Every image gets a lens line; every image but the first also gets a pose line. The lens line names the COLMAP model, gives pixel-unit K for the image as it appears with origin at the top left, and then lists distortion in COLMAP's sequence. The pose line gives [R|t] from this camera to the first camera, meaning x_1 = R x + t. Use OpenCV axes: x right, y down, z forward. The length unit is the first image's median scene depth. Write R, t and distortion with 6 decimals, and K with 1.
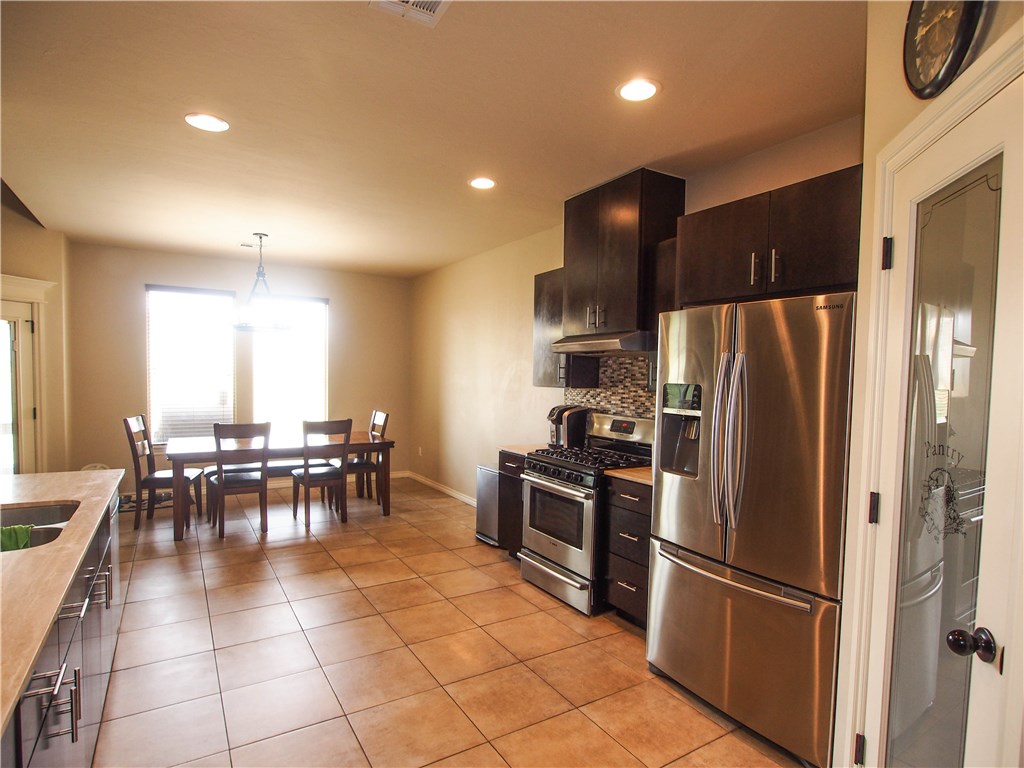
lens RADIAL K [[550.4, 0, 502.5], [0, 550.4, 402.9], [0, 0, 1]] dist [-0.002815, -0.006360]
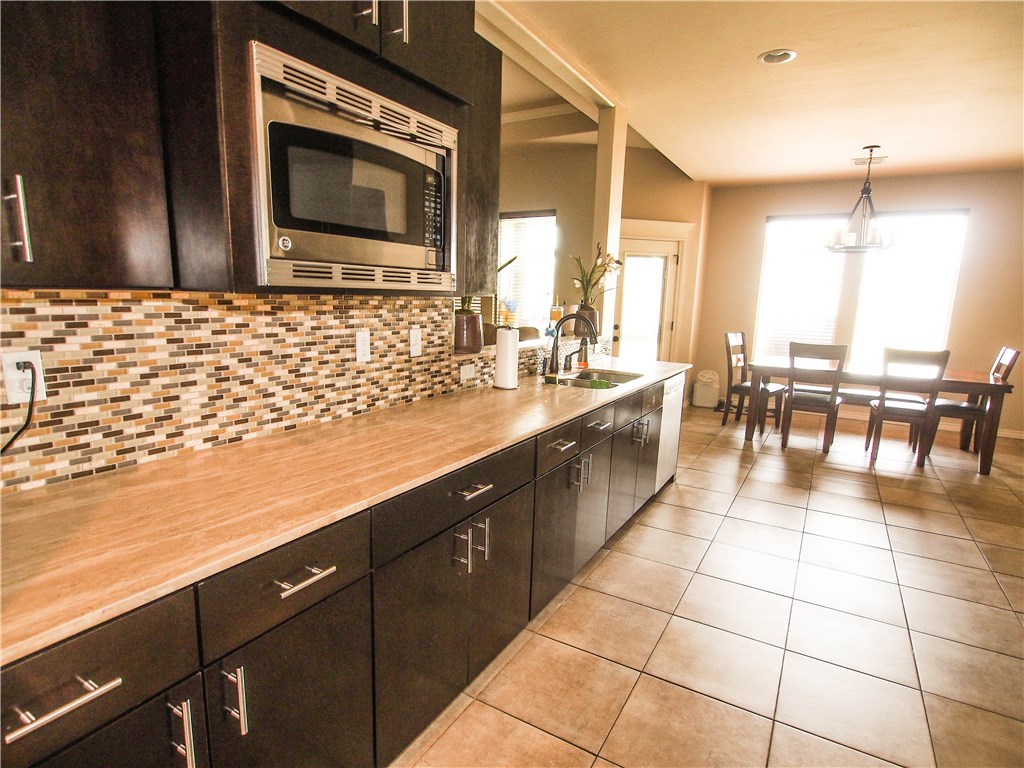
lens RADIAL K [[550.4, 0, 502.5], [0, 550.4, 402.9], [0, 0, 1]] dist [-0.002815, -0.006360]
pose [[0.471401, 0.166295, -0.866099, 0.197927], [-0.063227, 0.985907, 0.154885, 0.028686], [0.879650, -0.018253, 0.475272, -0.017389]]
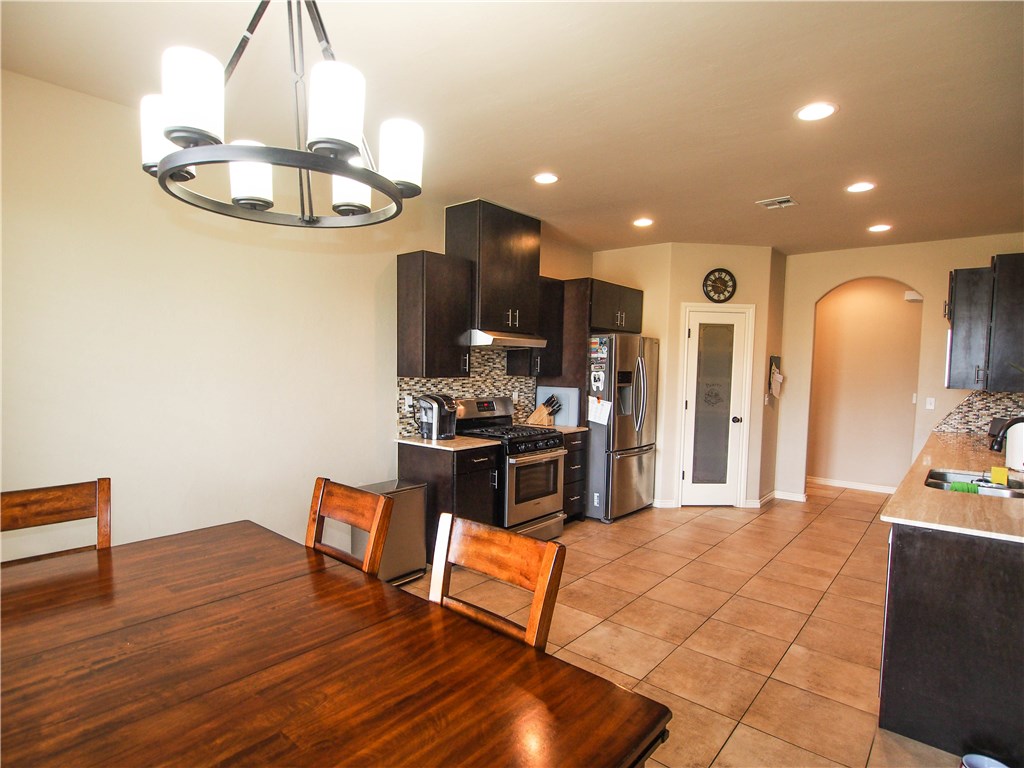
lens RADIAL K [[550.4, 0, 502.5], [0, 550.4, 402.9], [0, 0, 1]] dist [-0.002815, -0.006360]
pose [[-0.317491, -0.088669, 0.944106, -0.950941], [0.024954, 0.994493, 0.101793, -0.088312], [-0.947933, 0.055878, -0.313530, 1.340862]]
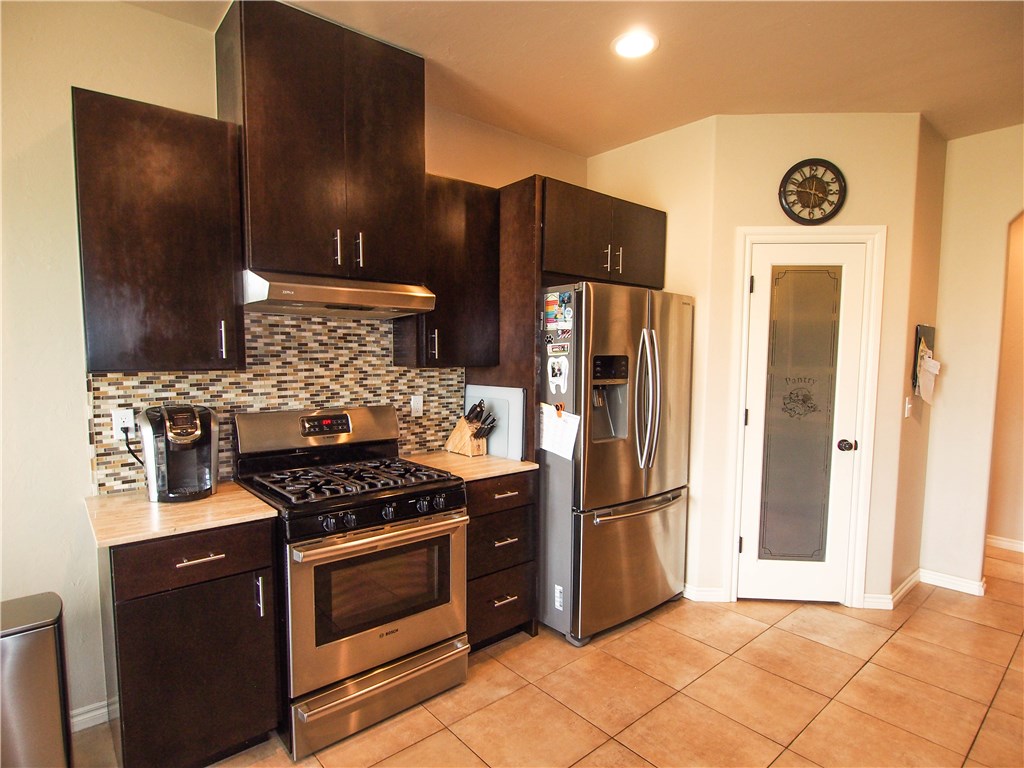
lens RADIAL K [[553.5, 0, 507.2], [0, 553.5, 400.6], [0, 0, 1]] dist [-0.006517, -0.002221]
pose [[-0.162488, -0.099764, 0.981654, -0.449523], [0.042081, 0.993270, 0.107910, -0.046311], [-0.985813, 0.058844, -0.157196, 0.882877]]
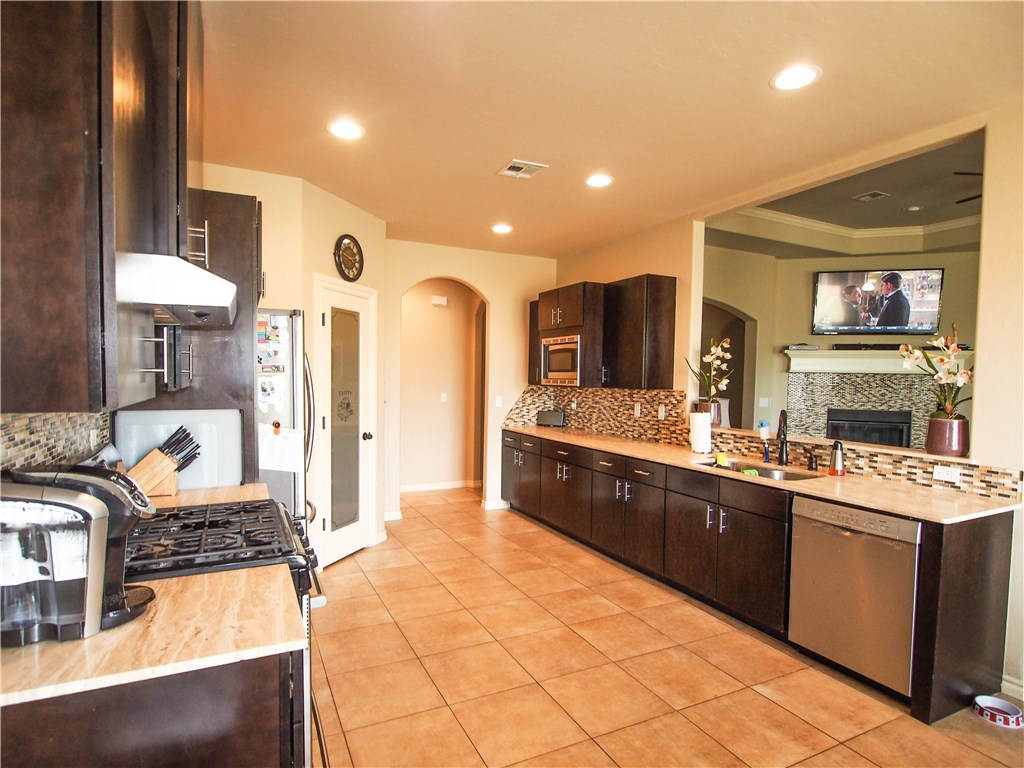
lens RADIAL K [[550.4, 0, 502.5], [0, 550.4, 402.9], [0, 0, 1]] dist [-0.002815, -0.006360]
pose [[-0.995450, -0.035863, 0.088283, -0.137550], [-0.026904, 0.994558, 0.100655, -0.068933], [-0.091413, 0.097822, -0.990997, 1.389905]]
